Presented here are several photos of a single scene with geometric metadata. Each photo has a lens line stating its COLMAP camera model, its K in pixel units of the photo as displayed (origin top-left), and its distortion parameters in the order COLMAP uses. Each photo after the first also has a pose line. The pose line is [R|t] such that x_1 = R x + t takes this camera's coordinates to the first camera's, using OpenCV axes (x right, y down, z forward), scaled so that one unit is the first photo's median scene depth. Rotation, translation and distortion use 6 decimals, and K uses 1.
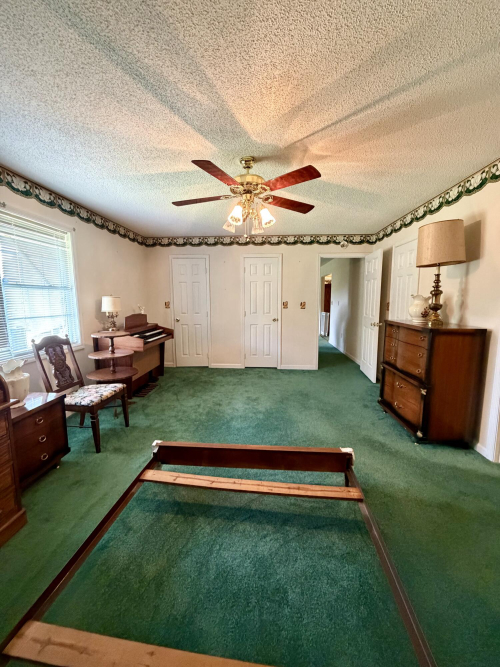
lens RADIAL K [[265.8, 0, 251.8], [0, 265.8, 334.6], [0, 0, 1]] dist [0.002253, 0.000197]
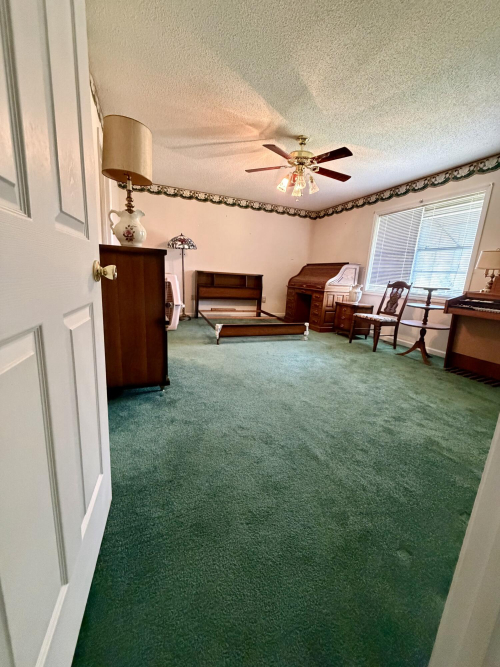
lens RADIAL K [[265.8, 0, 250.3], [0, 265.8, 332.3], [0, 0, 1]] dist [0.002253, 0.000197]
pose [[-0.897256, 0.025325, -0.440784, 0.673705], [-0.131844, 0.937432, 0.322239, -0.087435], [0.421366, 0.347245, -0.837778, 1.863029]]
